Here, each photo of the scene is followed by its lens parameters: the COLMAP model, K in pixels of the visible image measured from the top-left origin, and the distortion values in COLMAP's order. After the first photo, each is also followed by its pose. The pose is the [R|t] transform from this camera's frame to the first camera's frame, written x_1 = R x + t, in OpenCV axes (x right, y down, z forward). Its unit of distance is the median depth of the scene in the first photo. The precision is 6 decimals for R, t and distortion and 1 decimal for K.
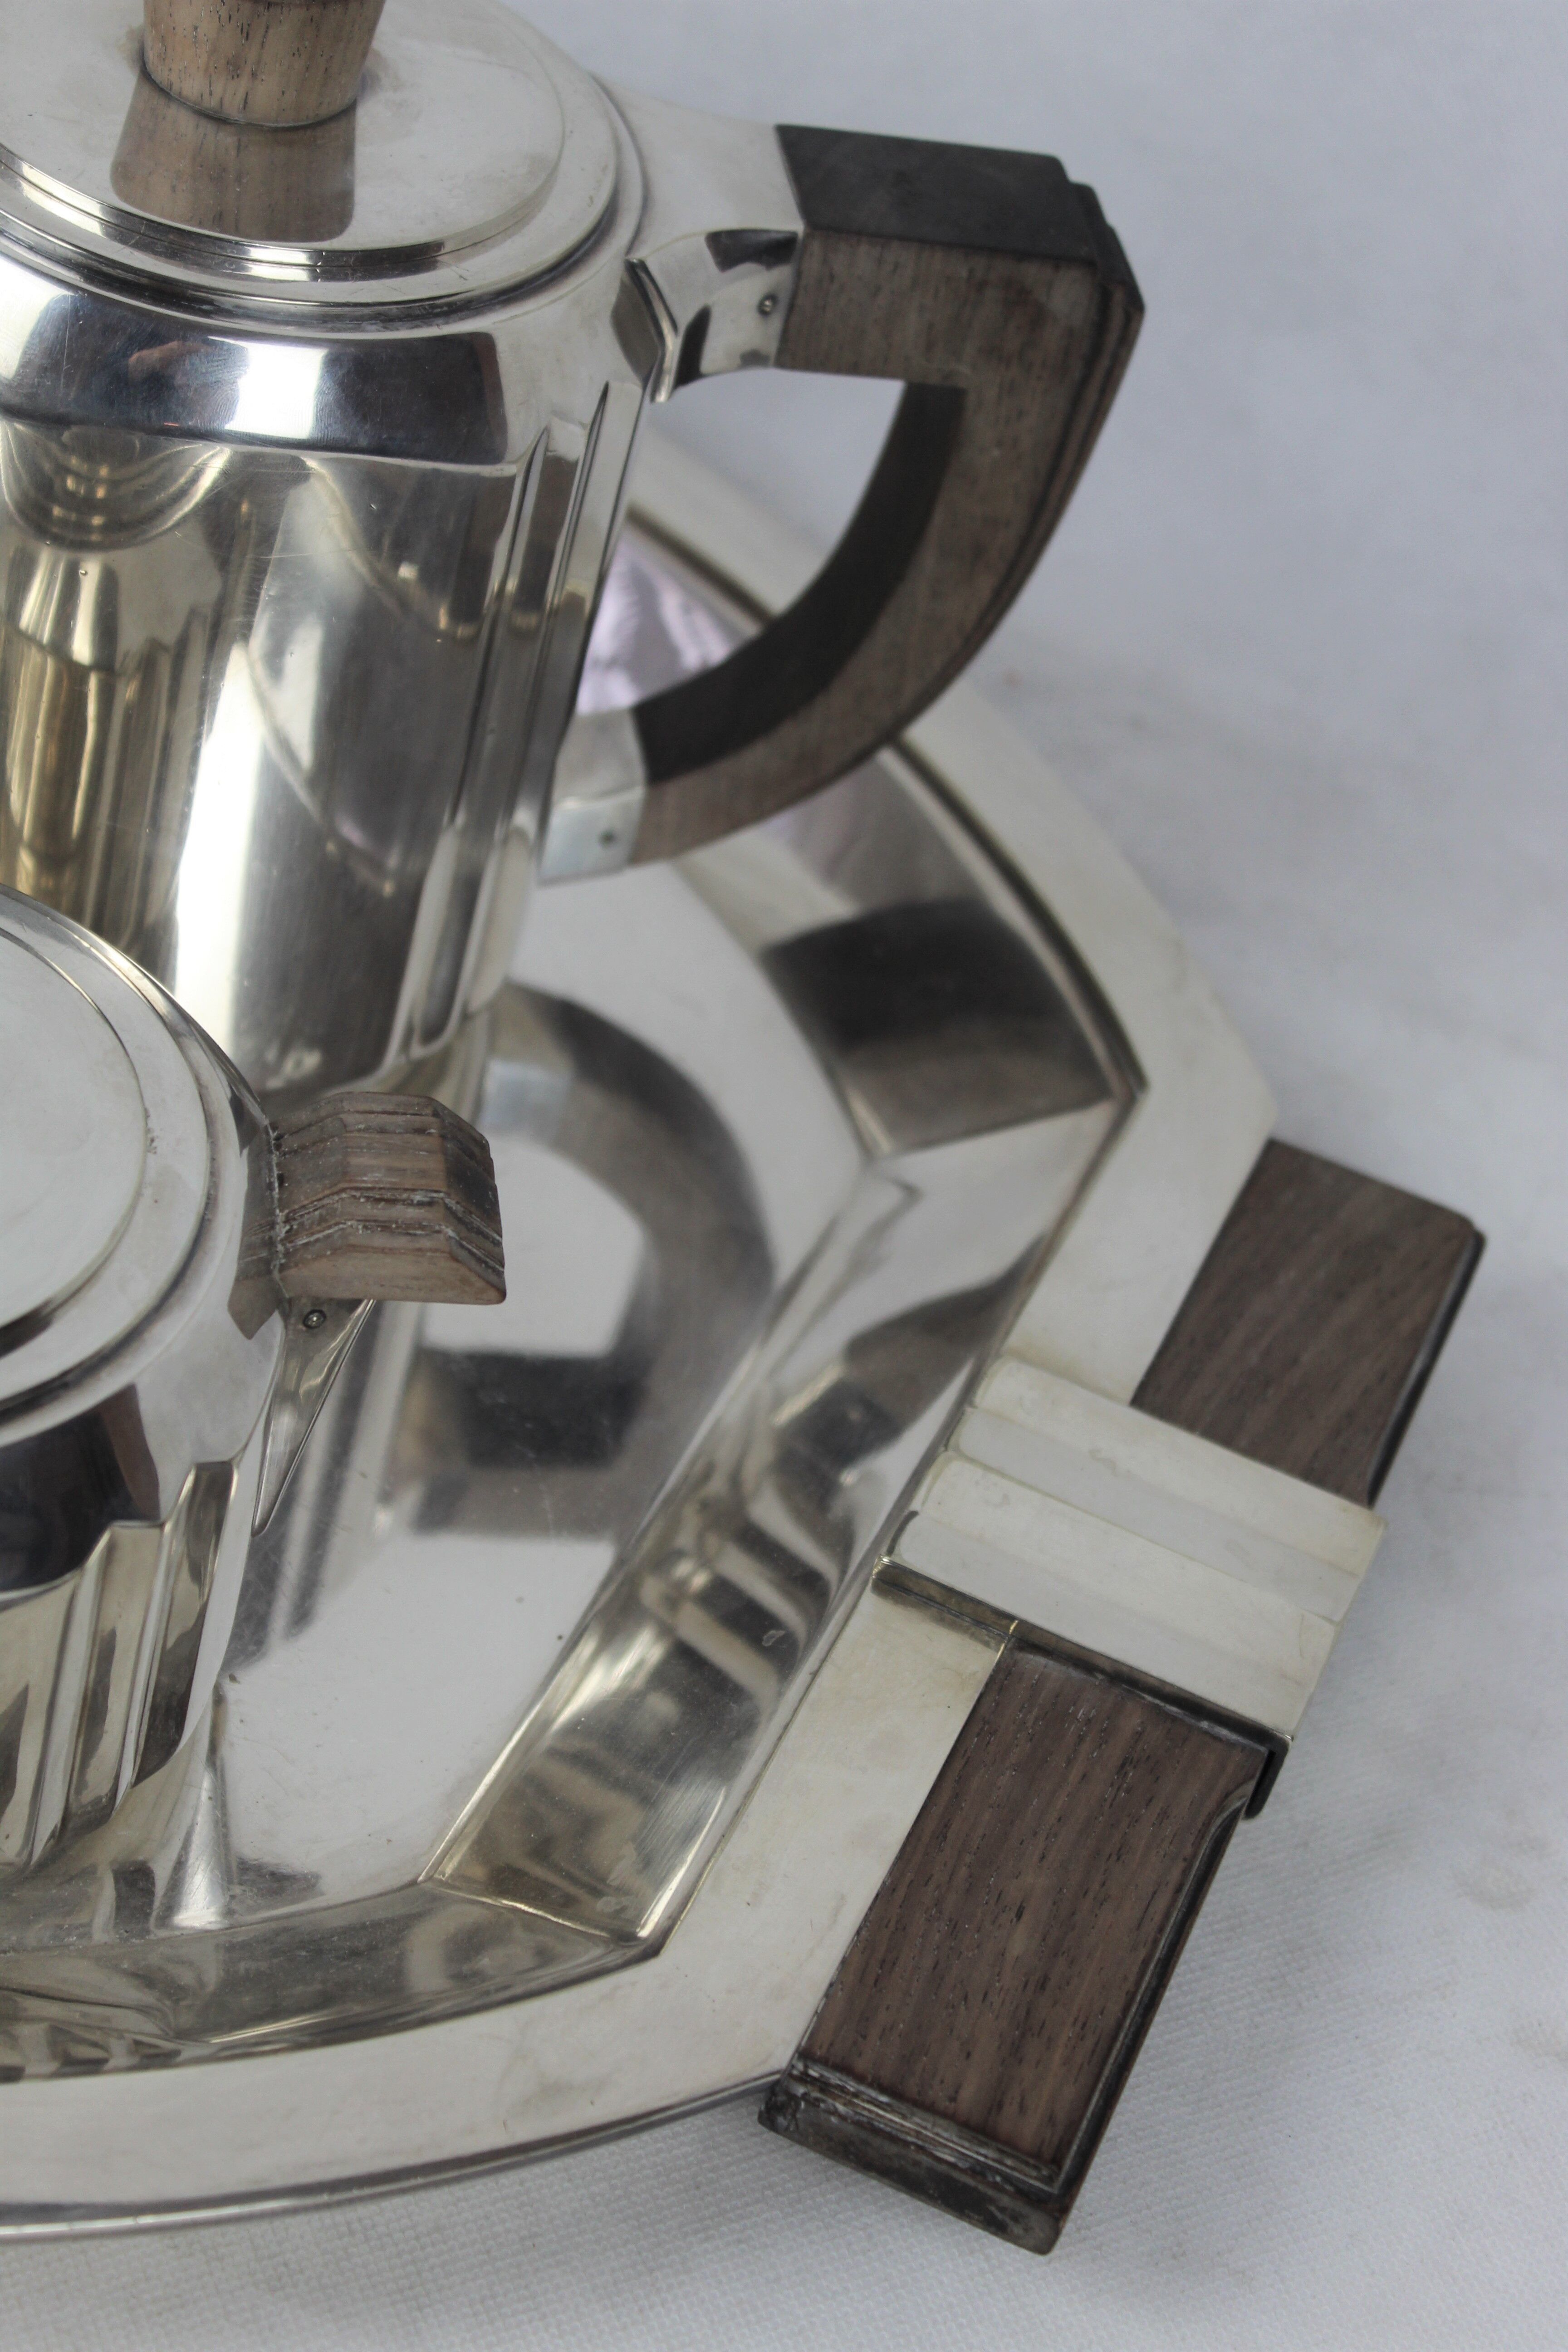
lens RADIAL K [[4276.1, 0, 784.0], [0, 4276.1, 1176.0], [0, 0, 1]] dist [0.015139, 0.121021]
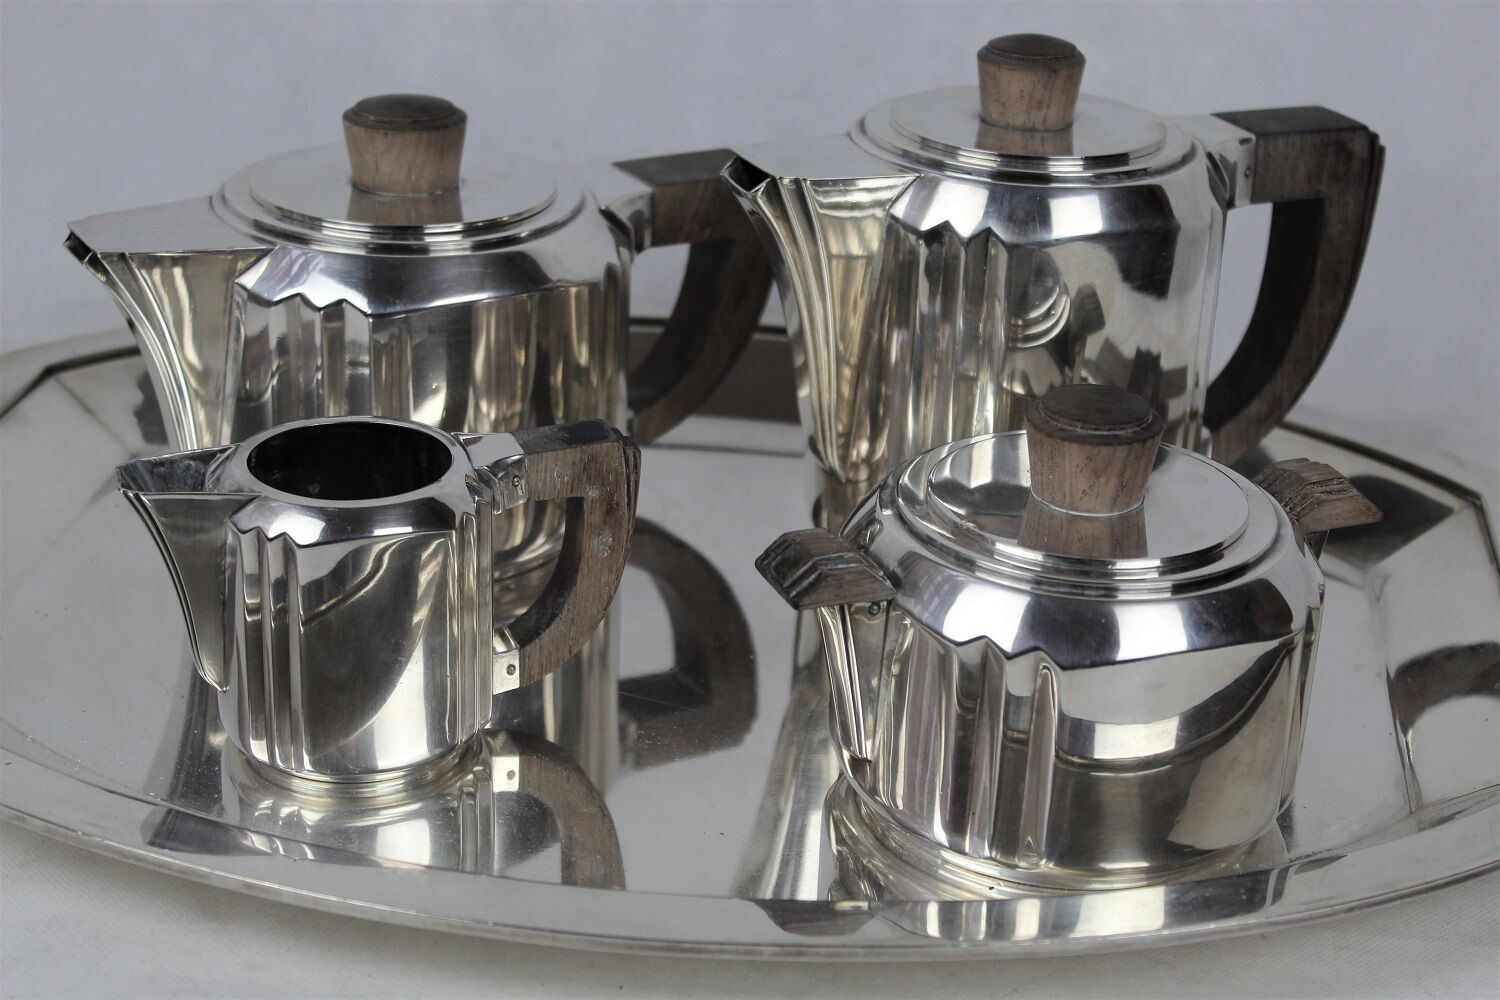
lens RADIAL K [[2677.6, 0, 750.0], [0, 2677.6, 500.0], [0, 0, 1]] dist [-0.006909, 0.139014]
pose [[0.952279, -0.258782, 0.161856, -0.548586], [0.296470, 0.910327, -0.288810, 0.296486], [-0.072603, 0.323013, 0.943605, -0.273050]]
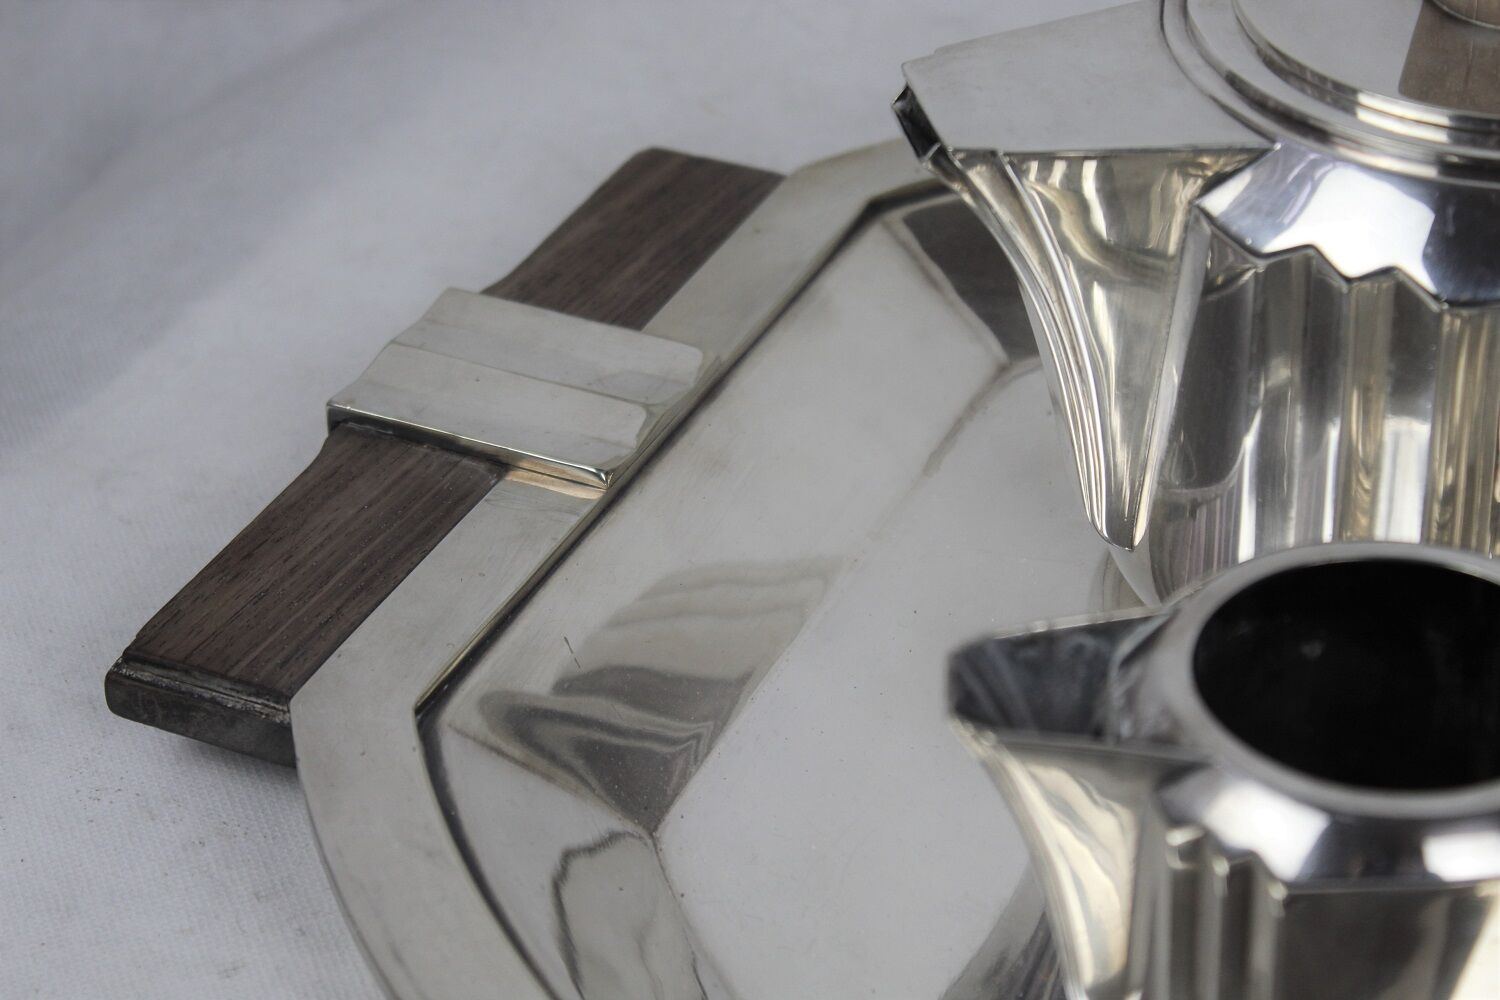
lens RADIAL K [[3463.8, 0, 750.0], [0, 3463.8, 500.0], [0, 0, 1]] dist [0.108970, 0.628924]
pose [[0.966746, -0.184041, -0.177569, -0.511747], [0.152264, 0.972080, -0.178537, -0.050609], [0.205470, 0.145563, 0.967778, 0.066020]]
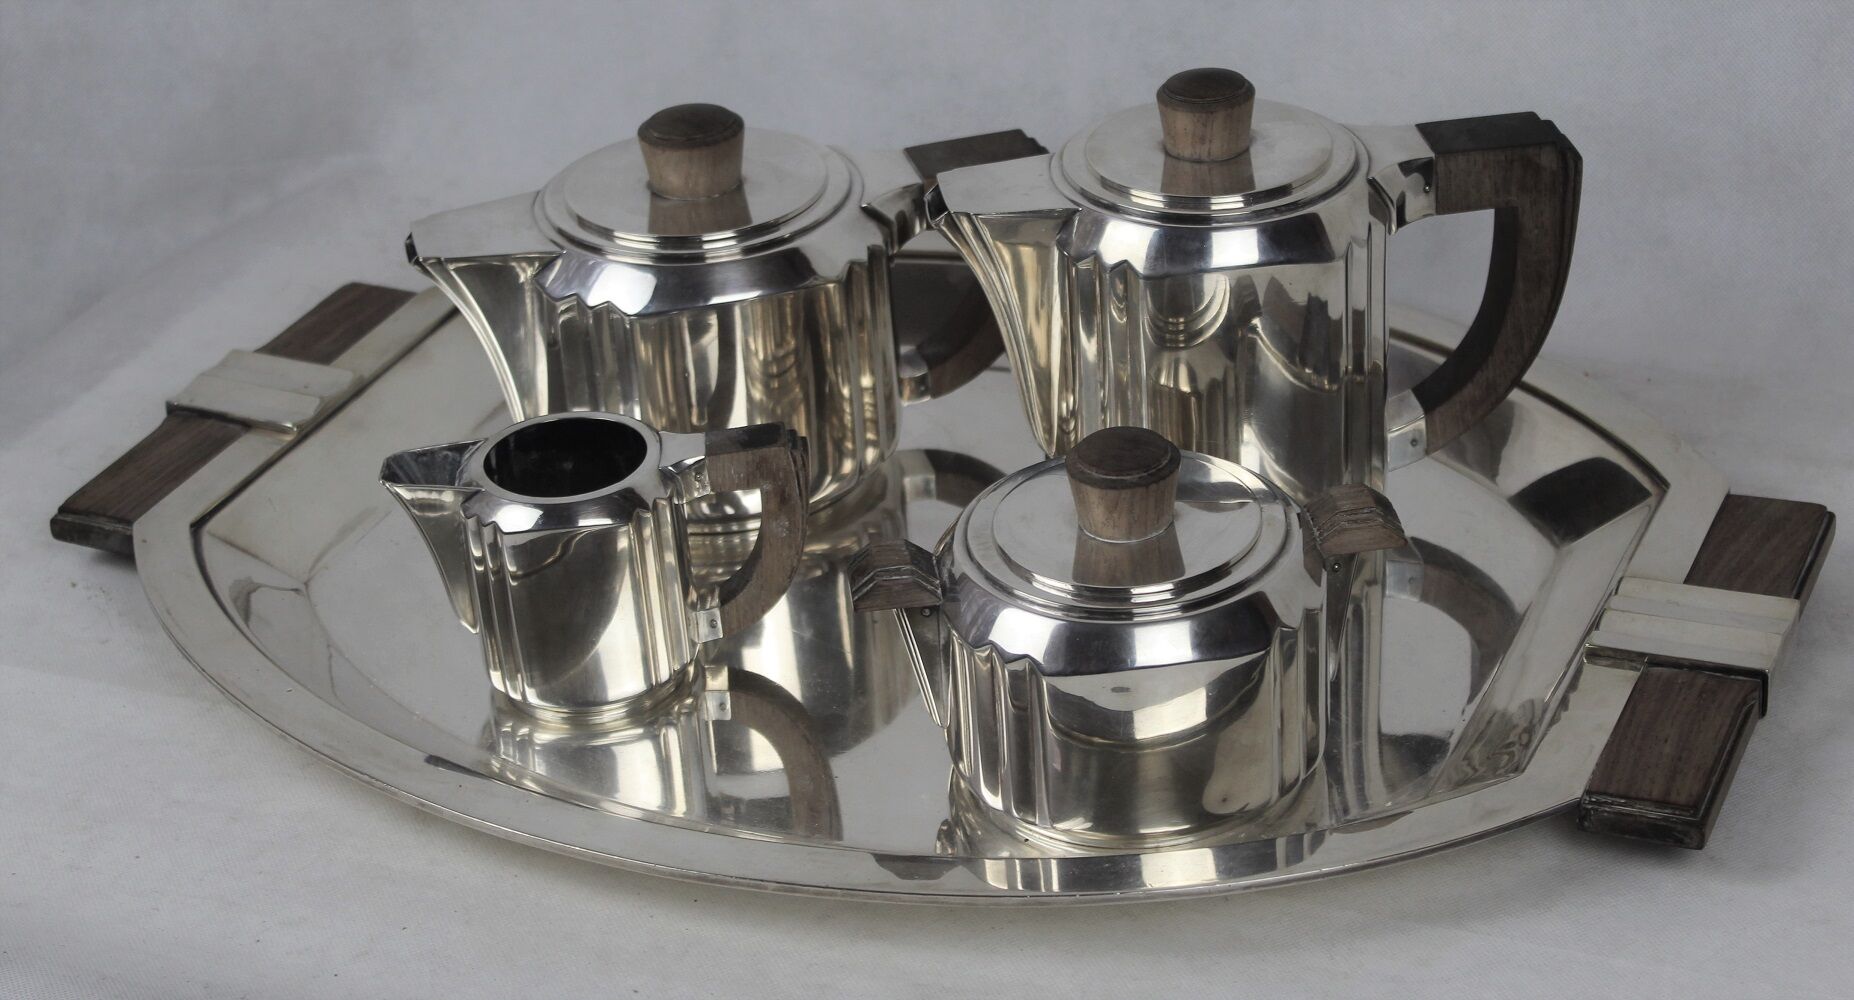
lens RADIAL K [[3472.5, 0, 962.0], [0, 3472.5, 497.9], [0, 0, 1]] dist [0.020328, 0.012155]
pose [[0.963048, -0.227083, -0.144815, -0.012968], [0.185573, 0.949161, -0.254277, 0.439561], [0.195195, 0.218007, 0.956228, -0.958548]]
